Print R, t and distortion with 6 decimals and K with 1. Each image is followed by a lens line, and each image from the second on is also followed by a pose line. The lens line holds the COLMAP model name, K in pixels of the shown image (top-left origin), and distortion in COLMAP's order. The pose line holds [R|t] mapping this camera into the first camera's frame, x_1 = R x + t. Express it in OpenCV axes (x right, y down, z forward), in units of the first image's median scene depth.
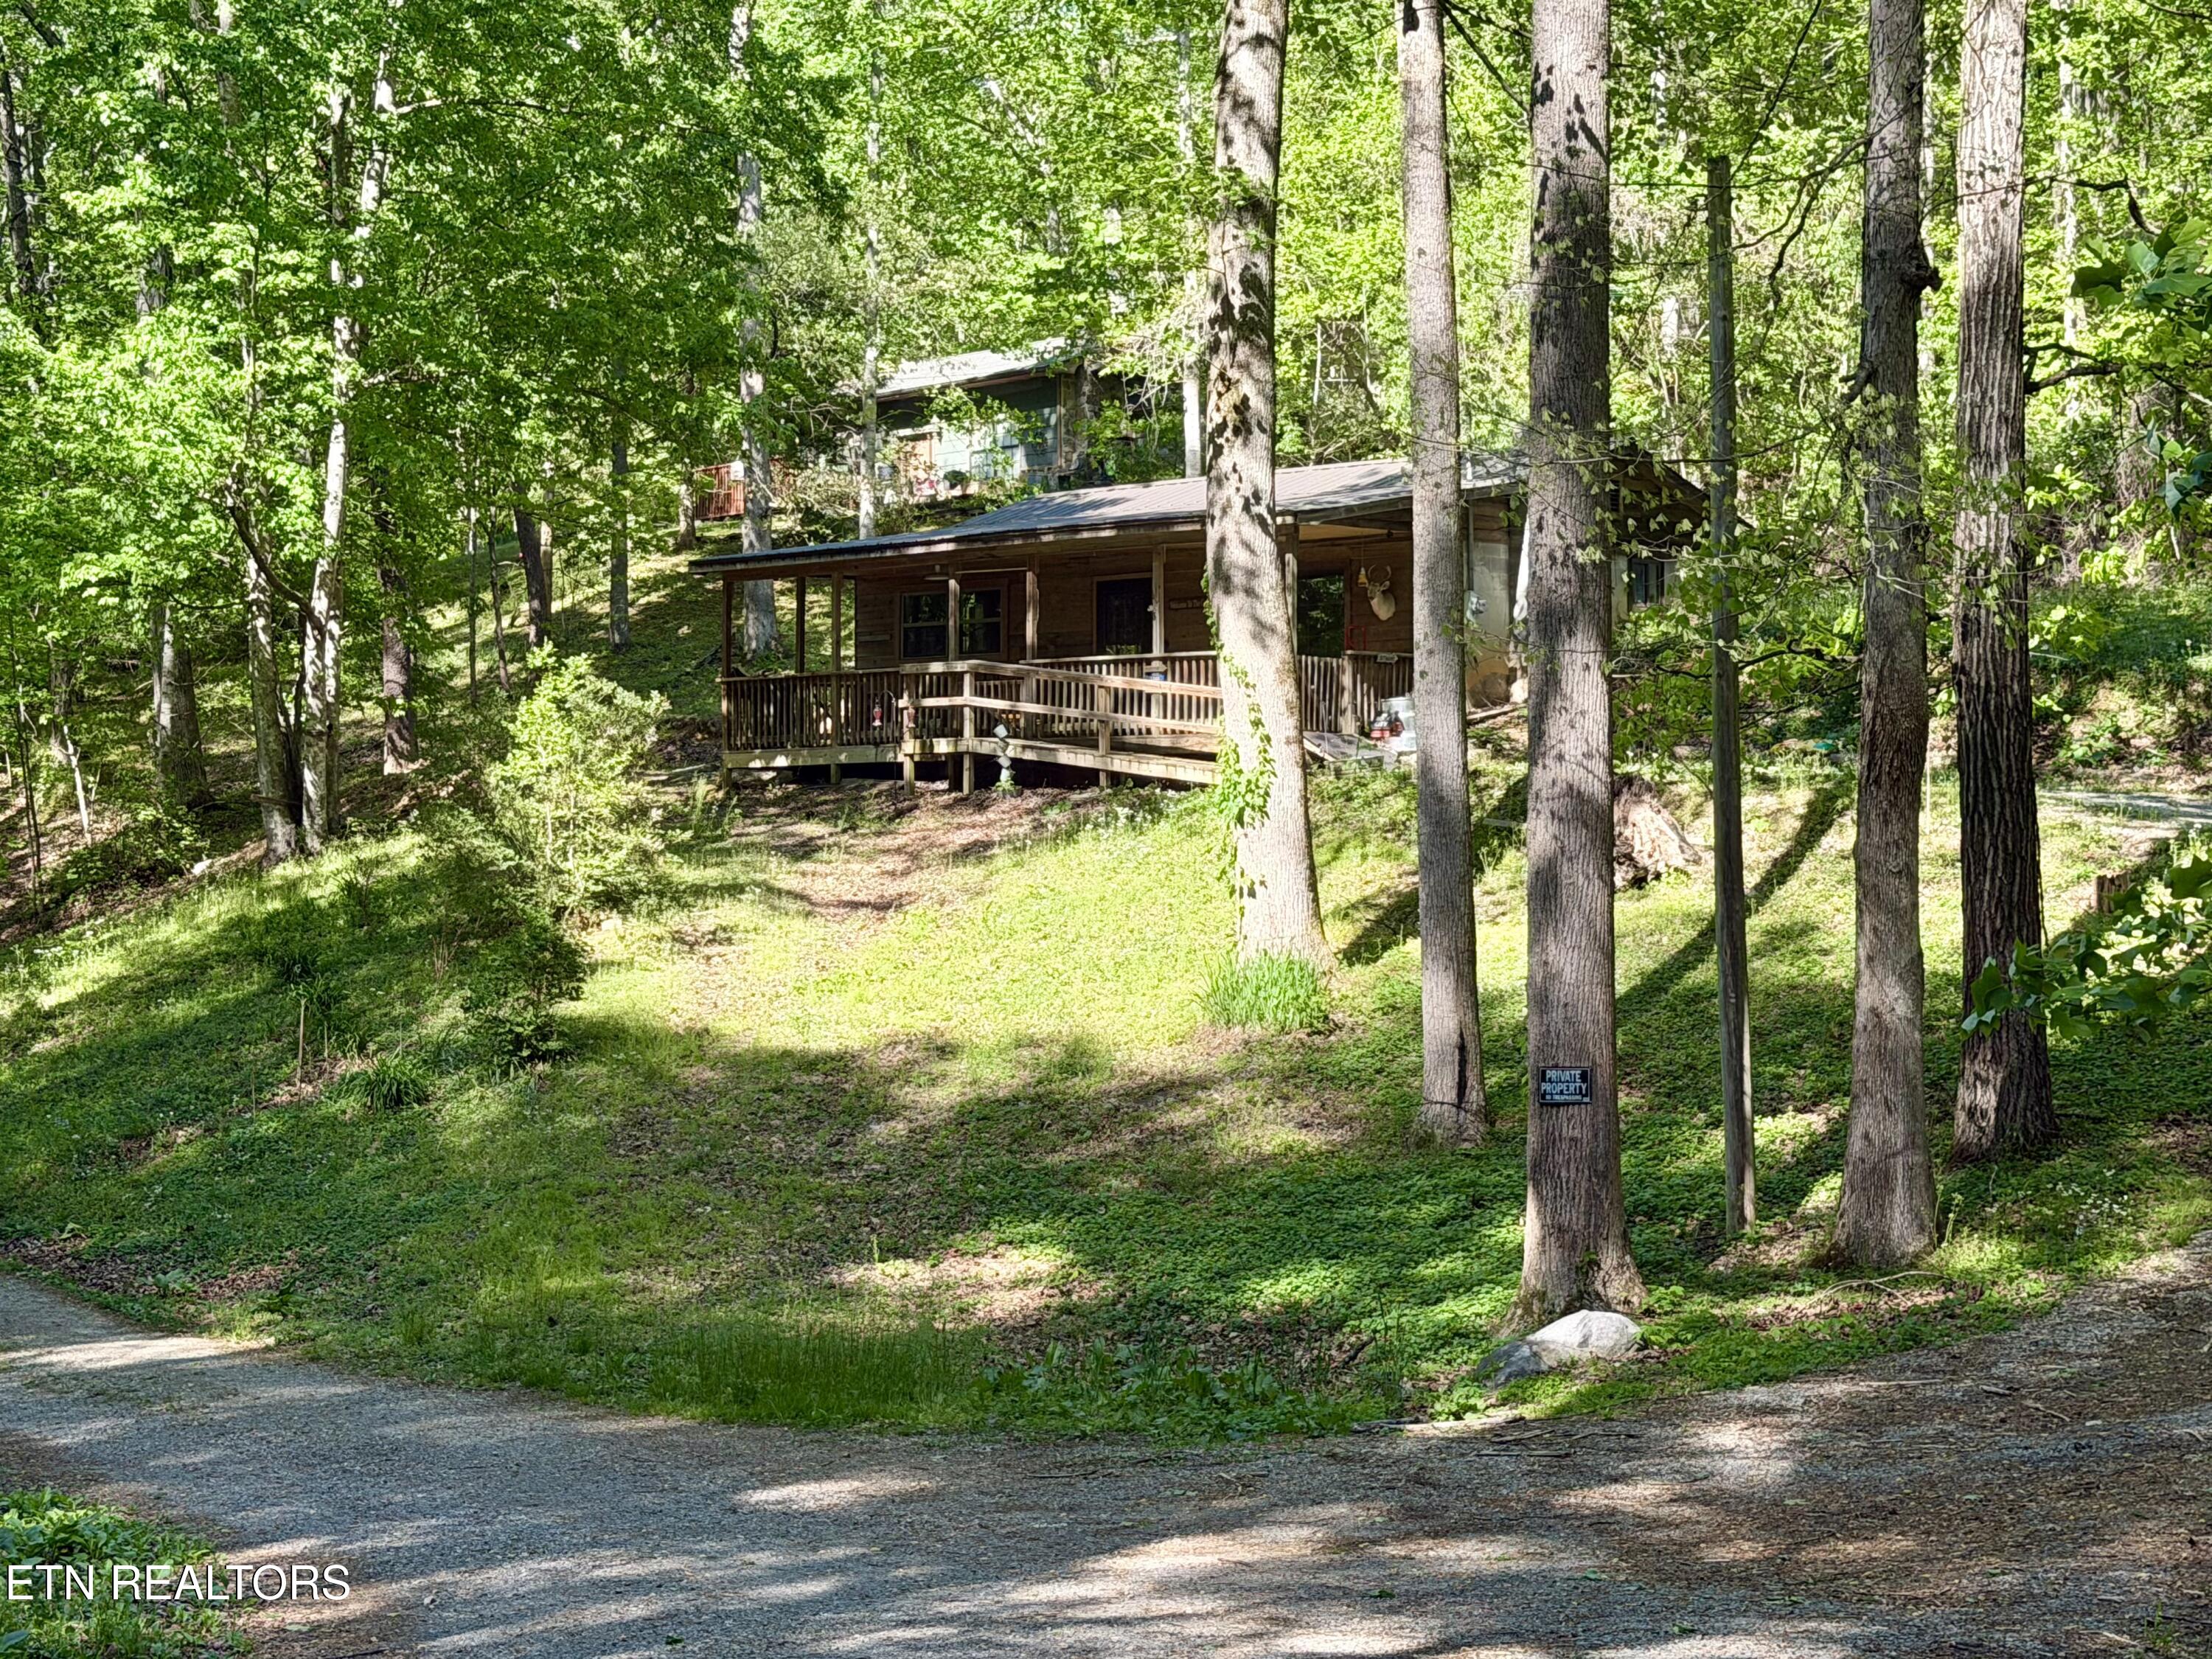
lens RADIAL K [[4030.9, 0, 1114.3], [0, 4030.9, 823.0], [0, 0, 1]] dist [0.110355, 0.000000]
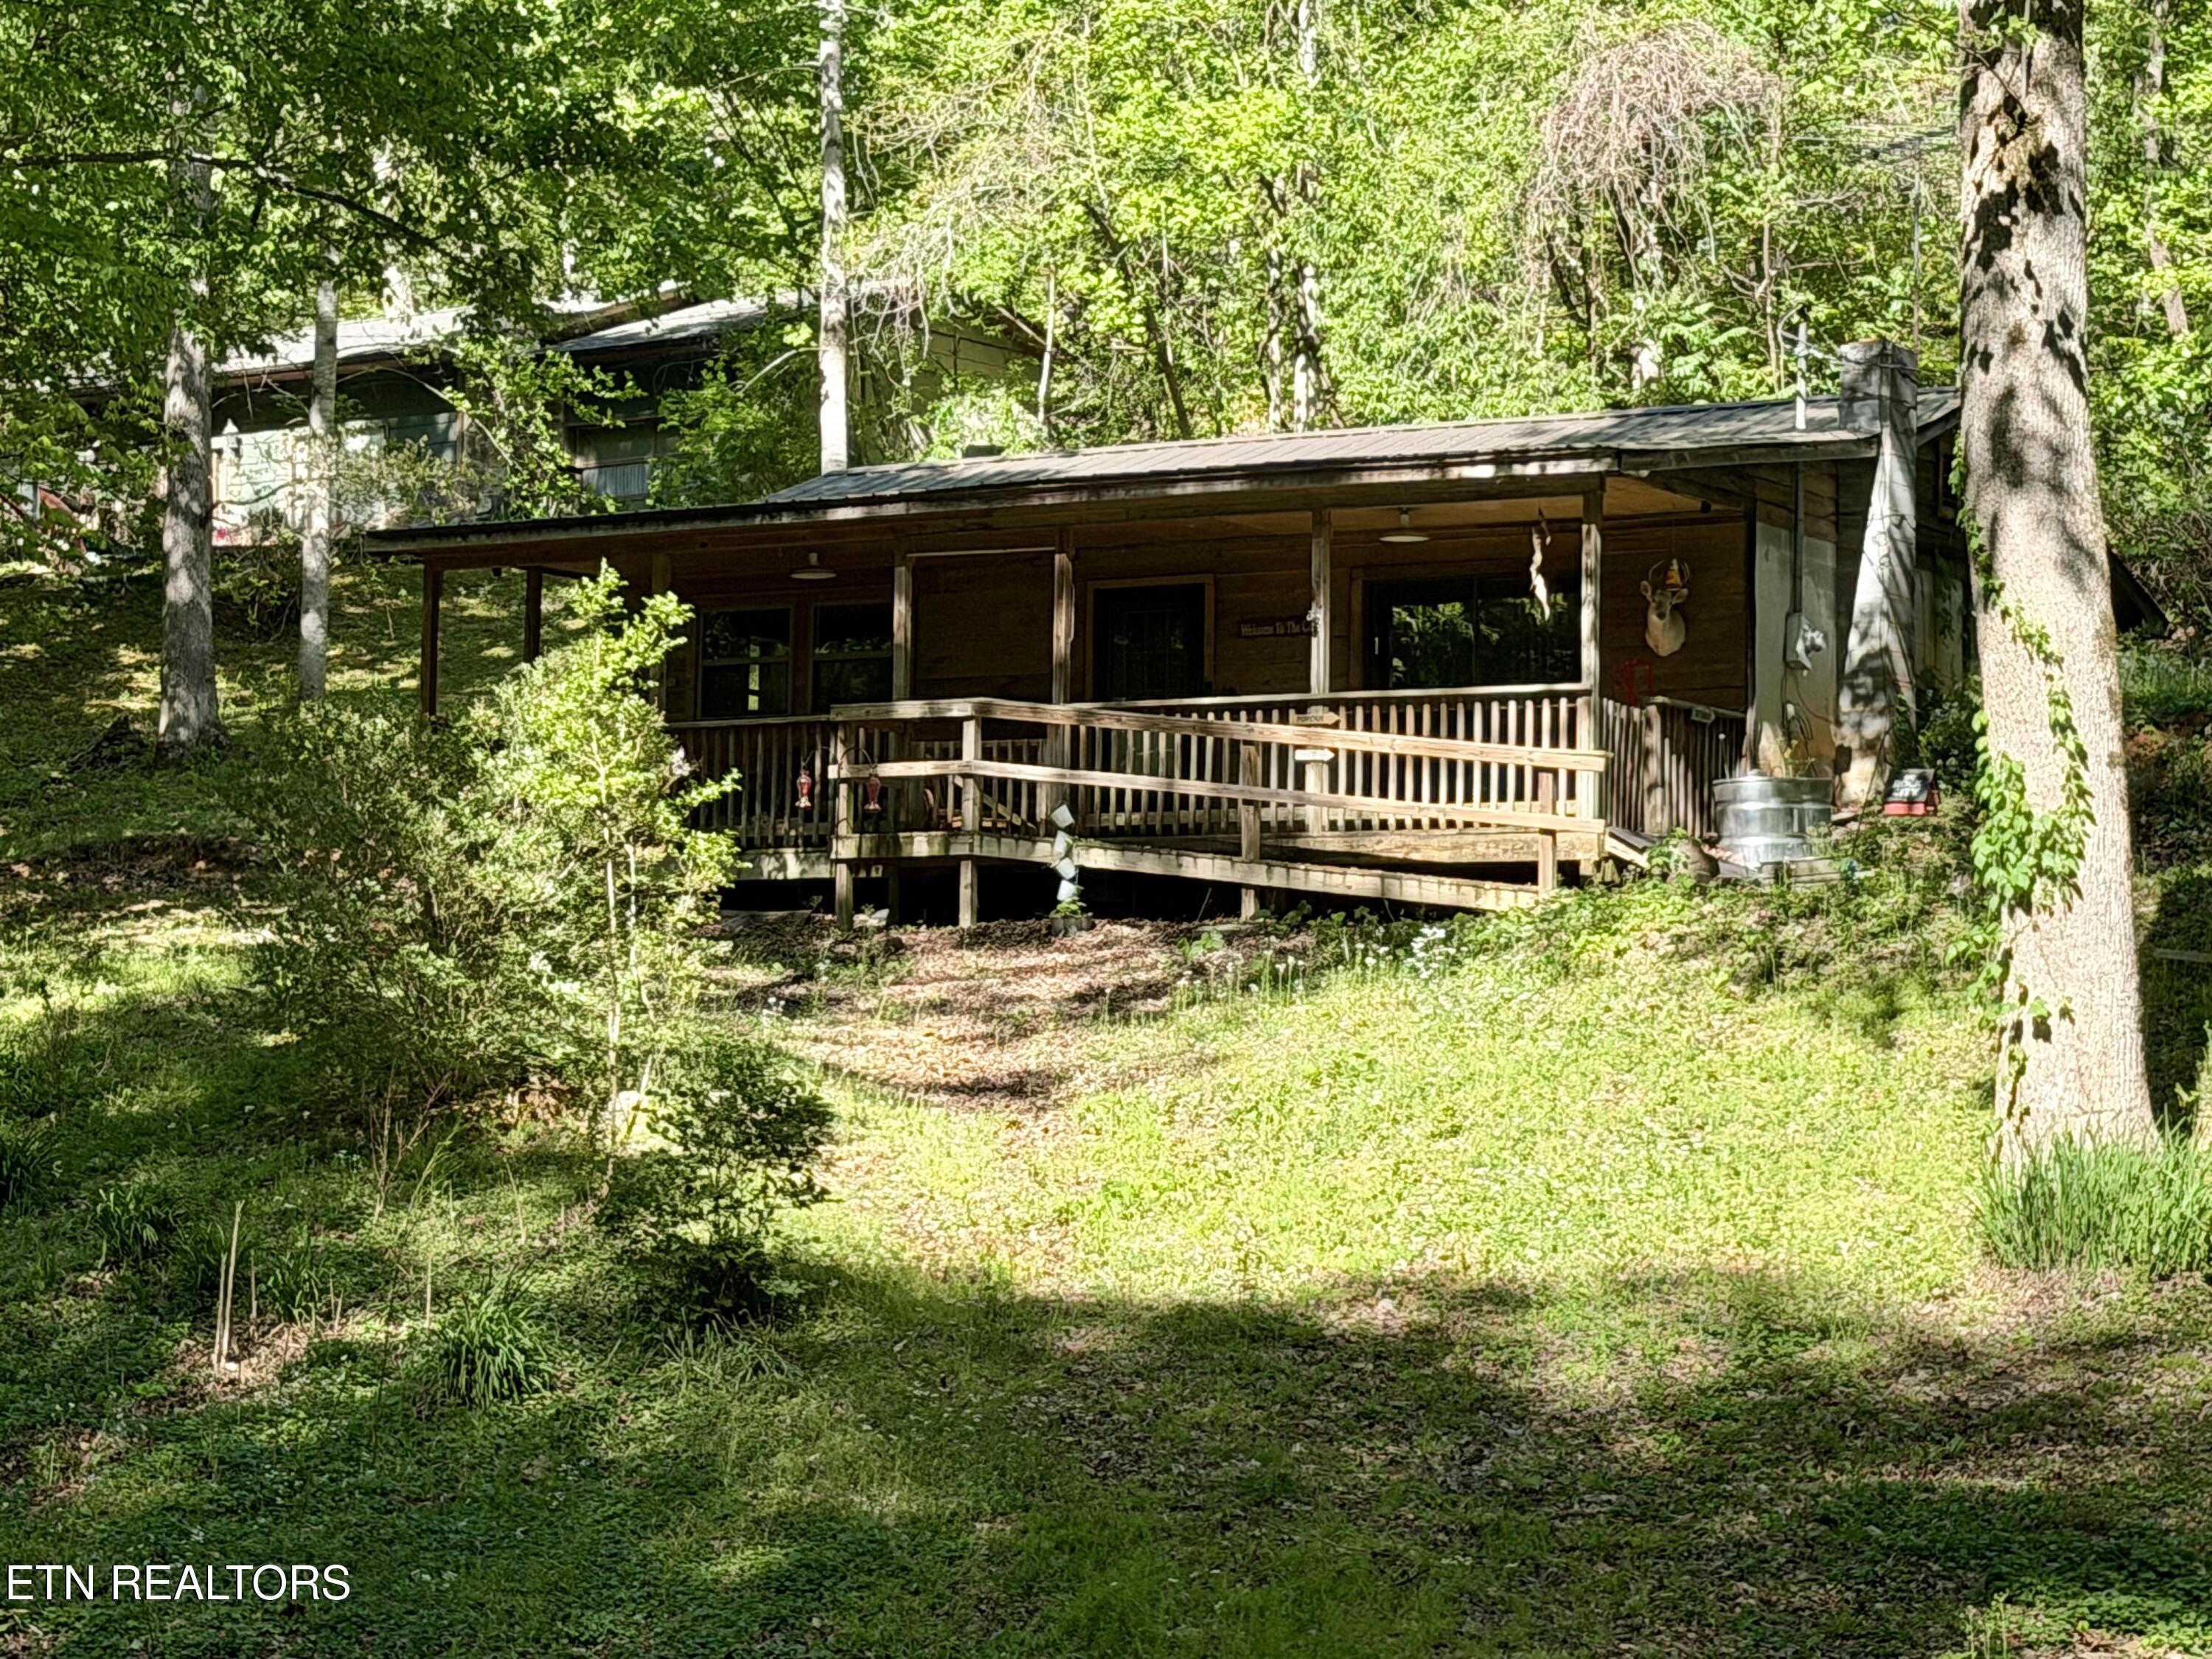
lens RADIAL K [[5873.0, 0, 1095.3], [0, 5873.0, 838.2], [0, 0, 1]] dist [0.131555, 0.000000]
pose [[0.976485, 0.030842, 0.213367, -0.204110], [-0.017564, 0.997805, -0.063849, 0.034353], [-0.214868, 0.058600, 0.974883, 0.178113]]
